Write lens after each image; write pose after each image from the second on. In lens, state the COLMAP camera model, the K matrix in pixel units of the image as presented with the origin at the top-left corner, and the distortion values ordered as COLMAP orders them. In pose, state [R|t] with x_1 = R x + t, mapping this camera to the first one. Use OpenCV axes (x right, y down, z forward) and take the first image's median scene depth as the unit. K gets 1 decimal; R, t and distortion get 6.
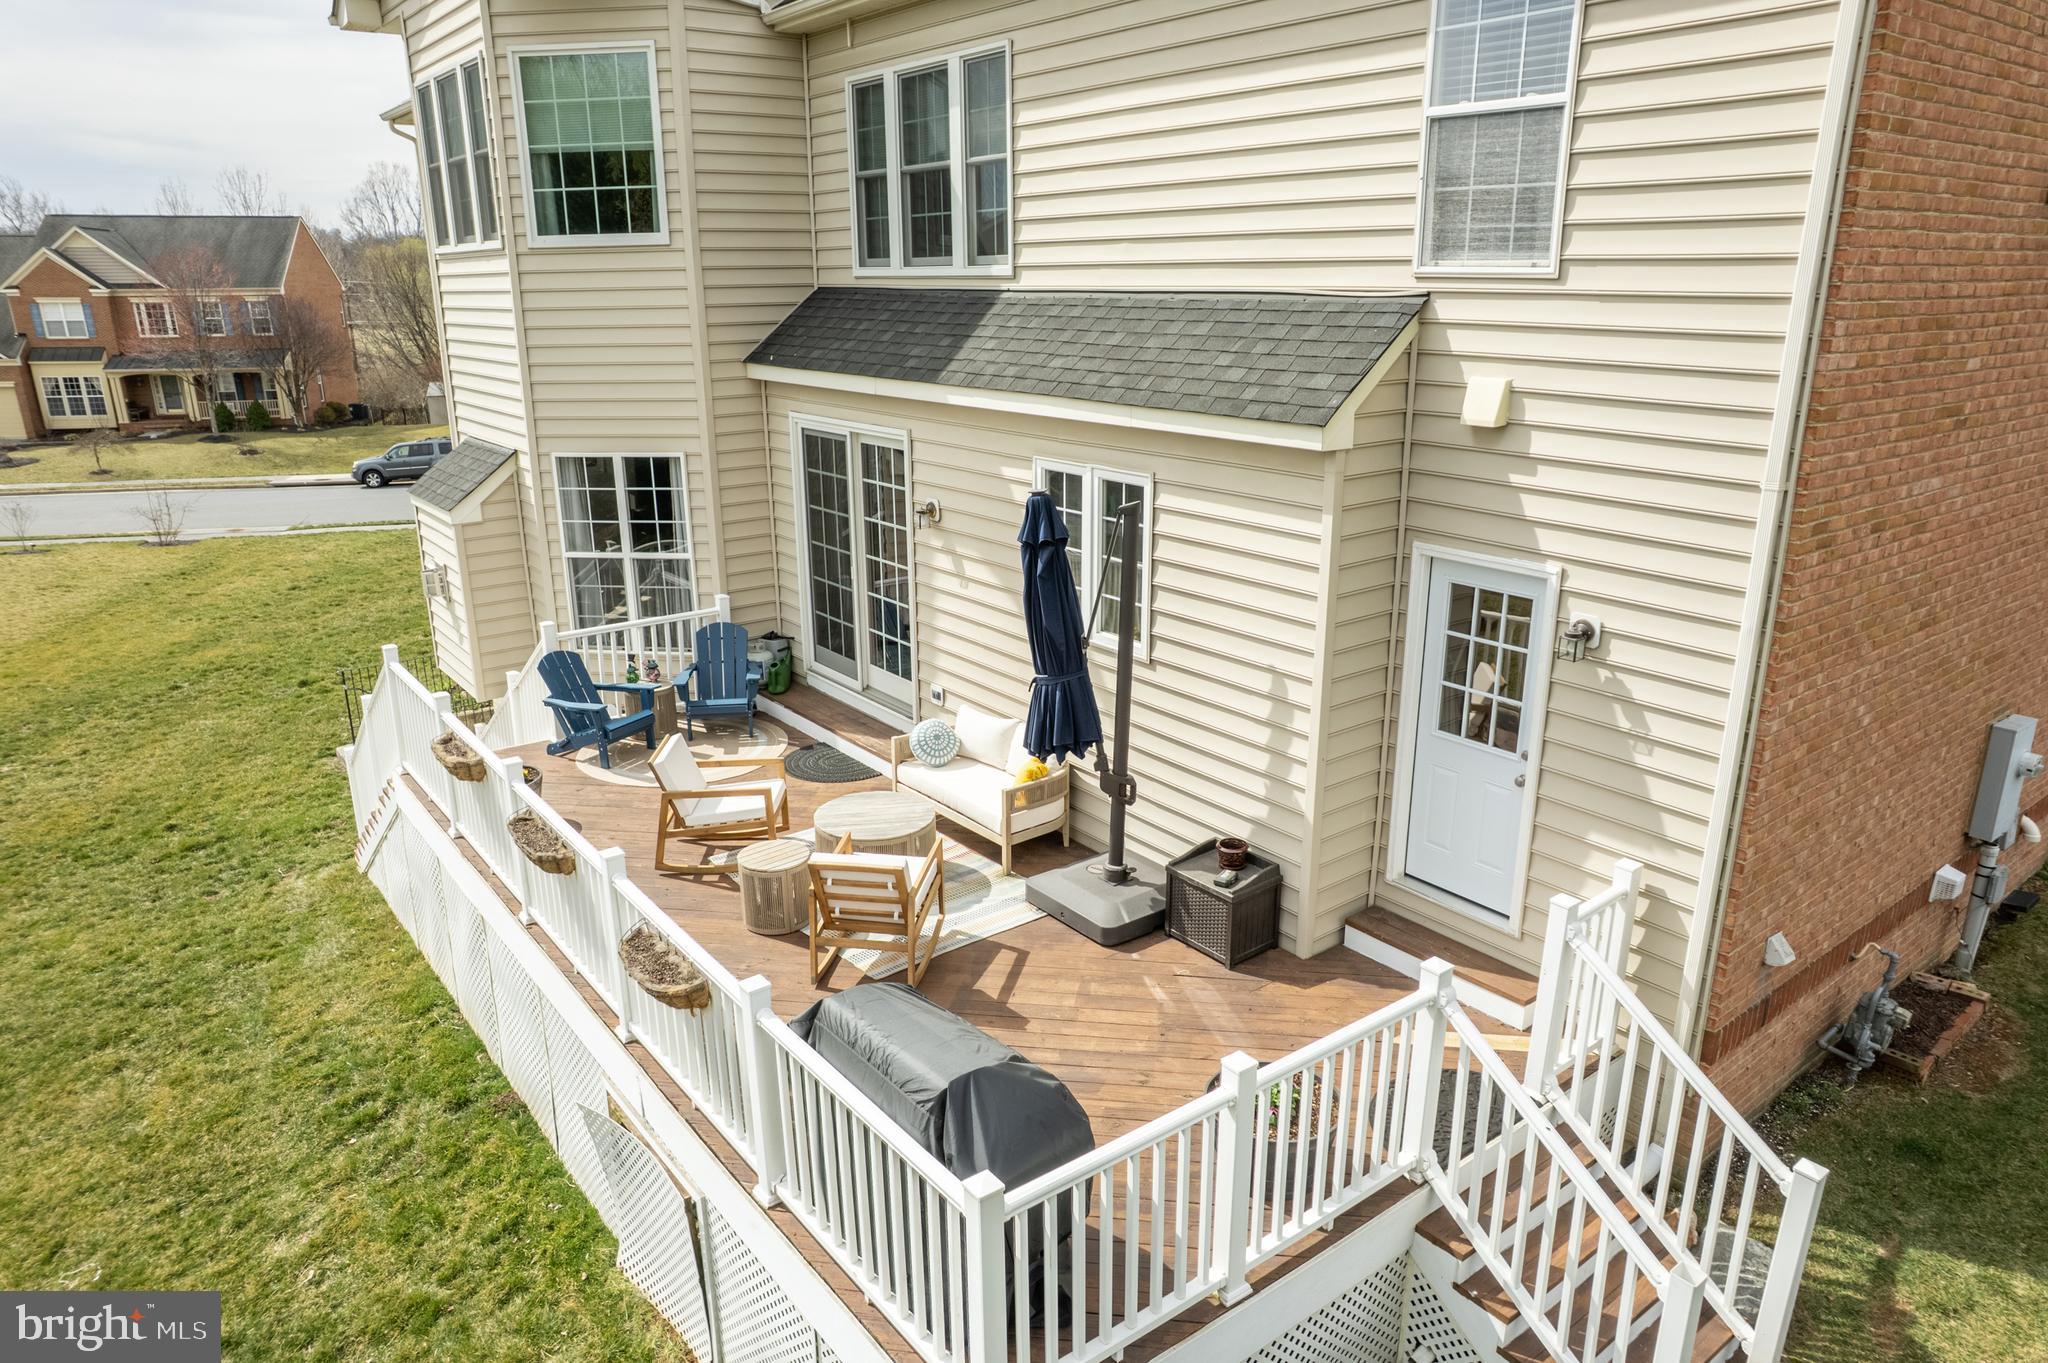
lens RADIAL K [[1310.6, 0, 1024.0], [0, 1310.6, 681.5], [0, 0, 1]] dist [-0.064956, -0.000912]
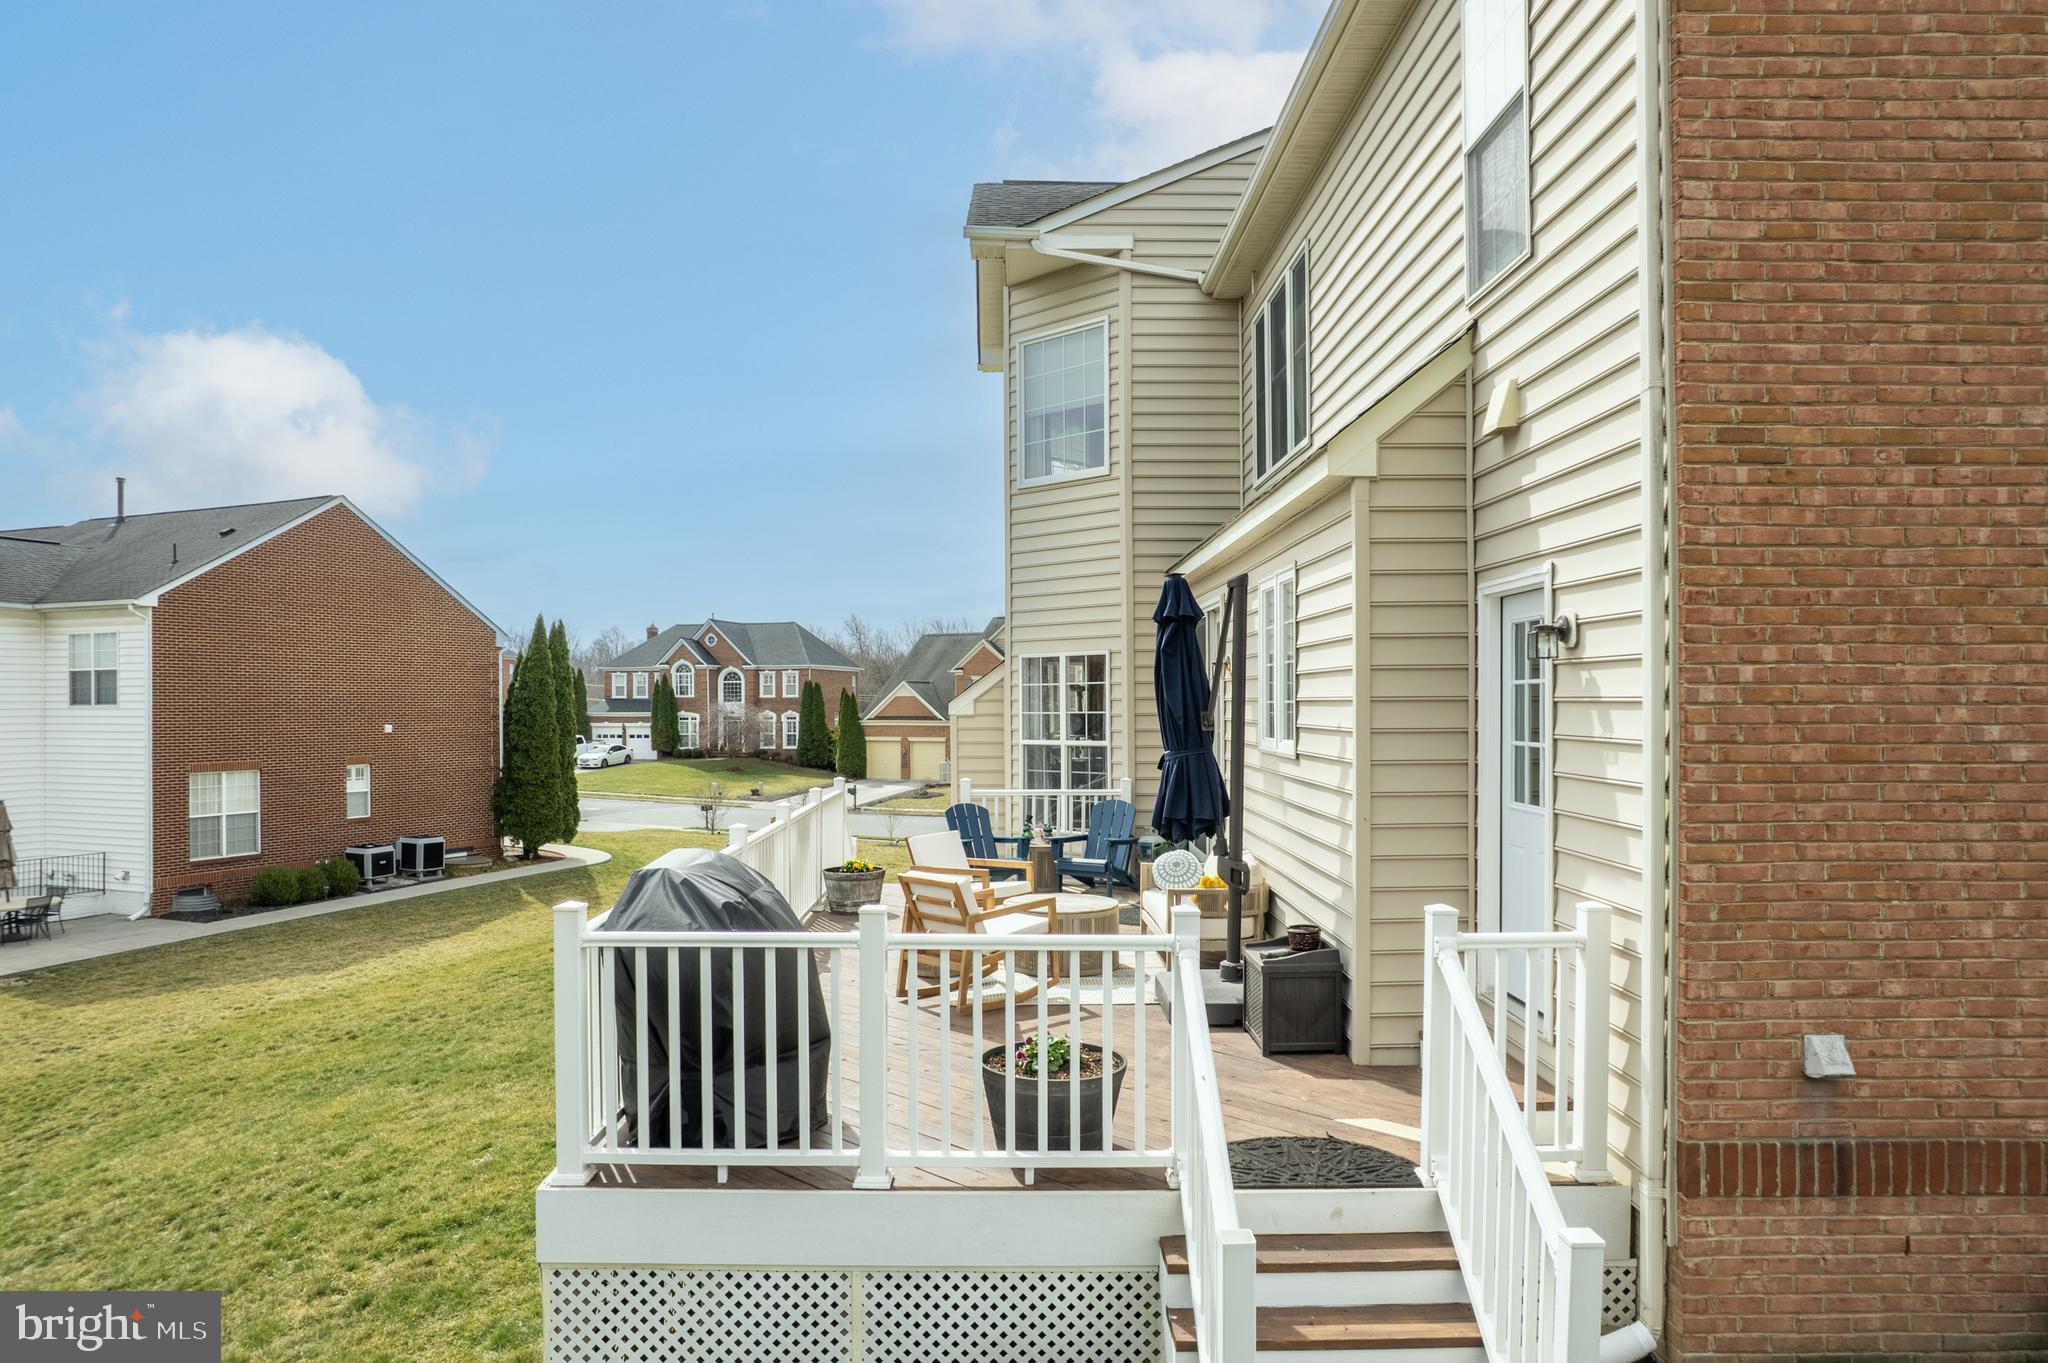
lens RADIAL K [[1310.6, 0, 1024.0], [0, 1310.6, 681.5], [0, 0, 1]] dist [-0.064956, -0.000912]
pose [[0.806156, -0.002531, -0.591697, 0.429159], [-0.177677, 0.952807, -0.246151, 0.174451], [0.564396, 0.303567, 0.767662, 0.111808]]
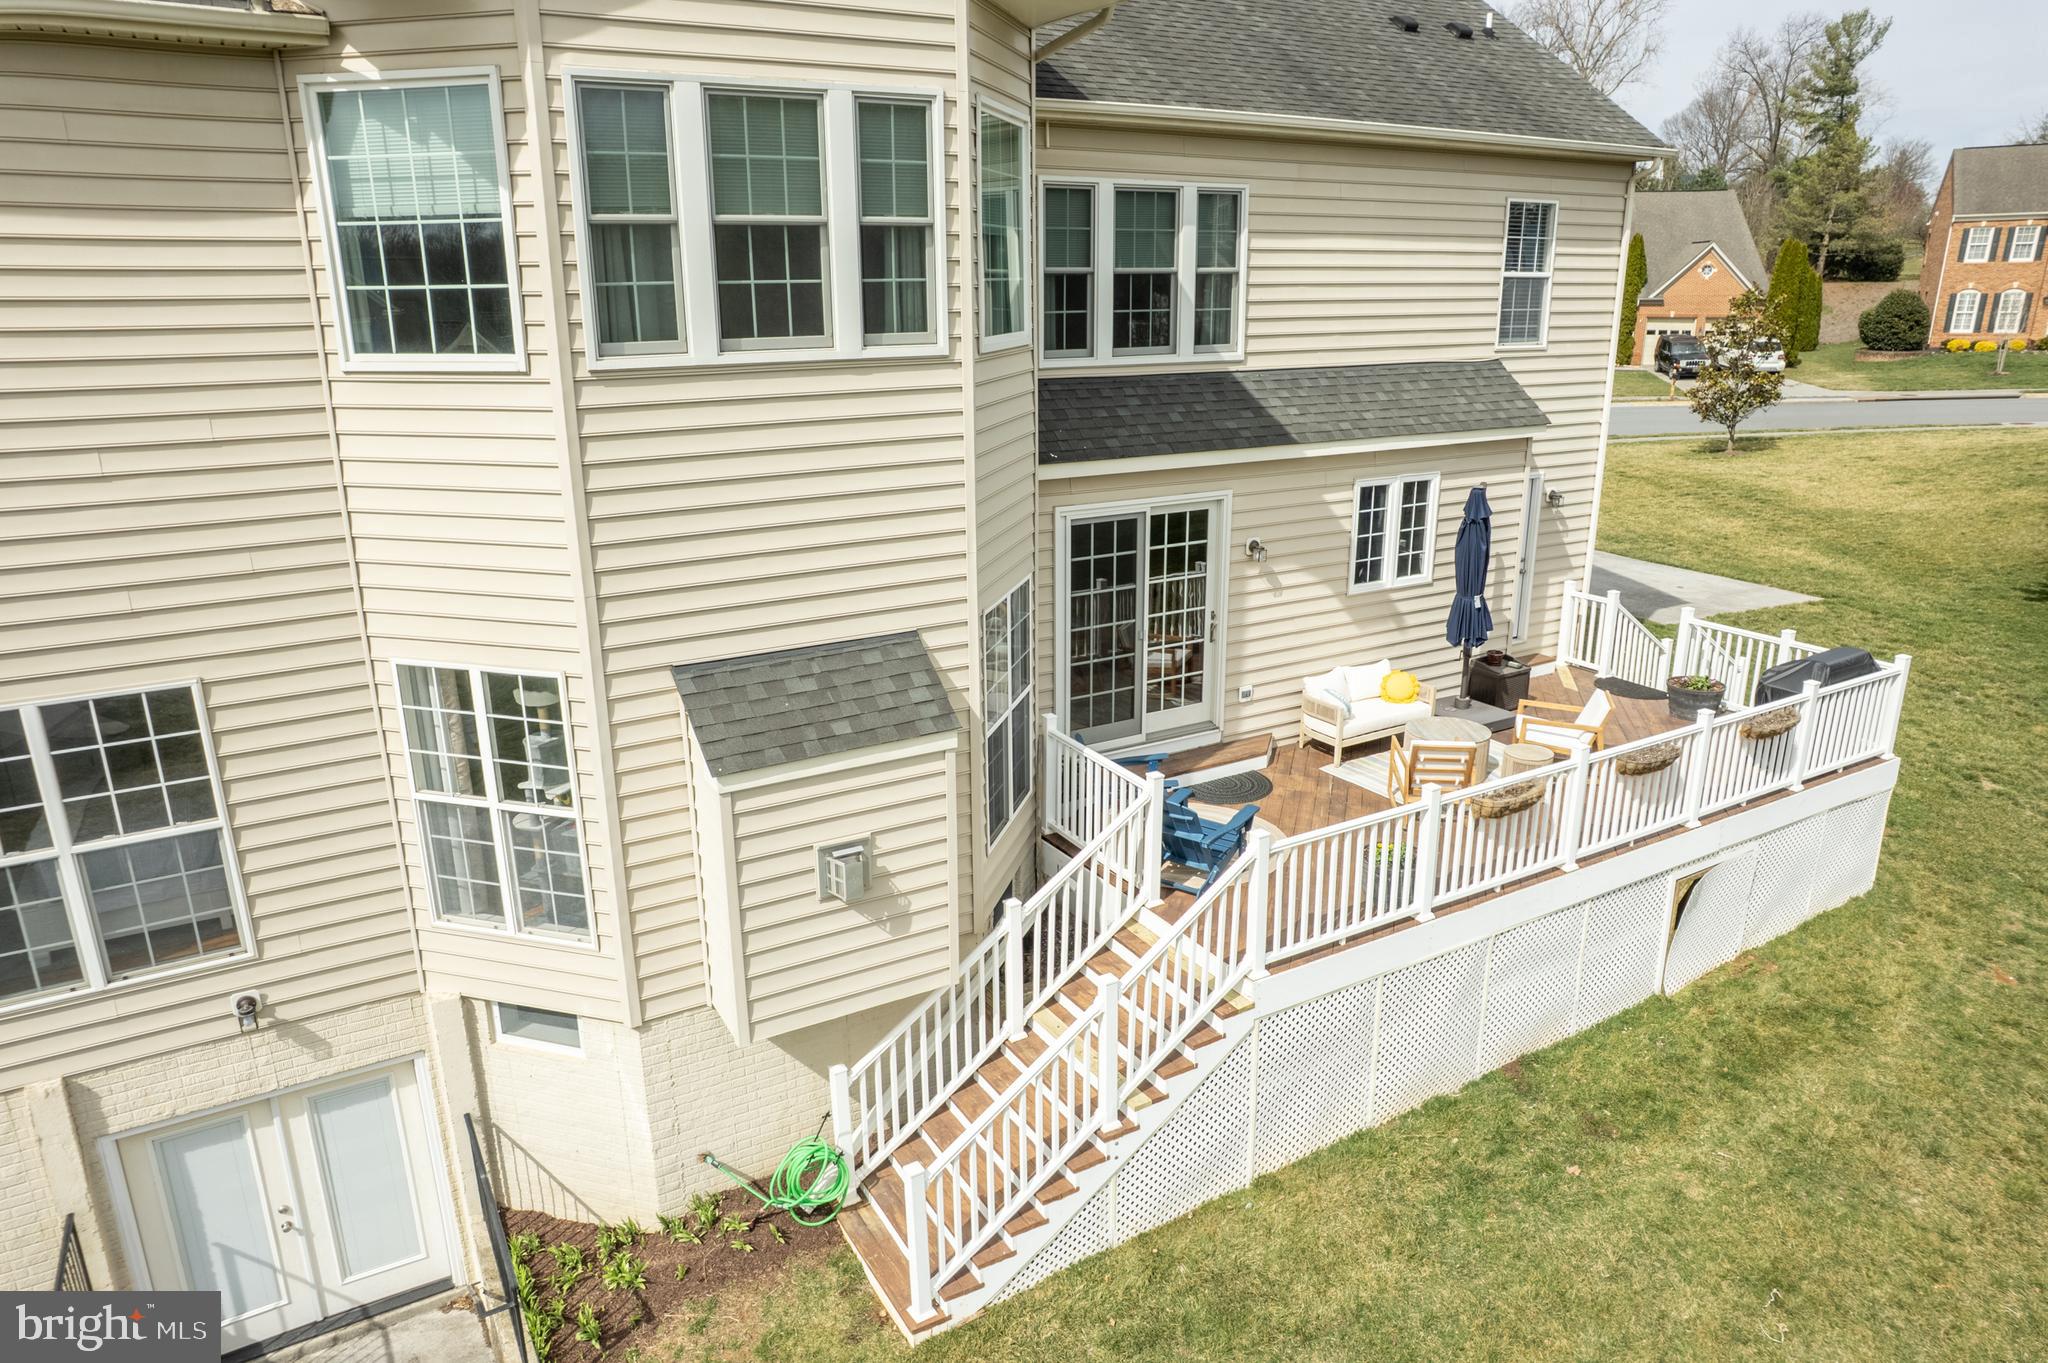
lens RADIAL K [[1320.6, 0, 1048.2], [0, 1320.6, 683.4], [0, 0, 1]] dist [-0.069724, 0.073163]
pose [[0.112653, -0.286830, 0.951335, -1.385930], [0.298369, 0.923010, 0.242959, -0.389992], [-0.947779, 0.256479, 0.189561, 1.016090]]
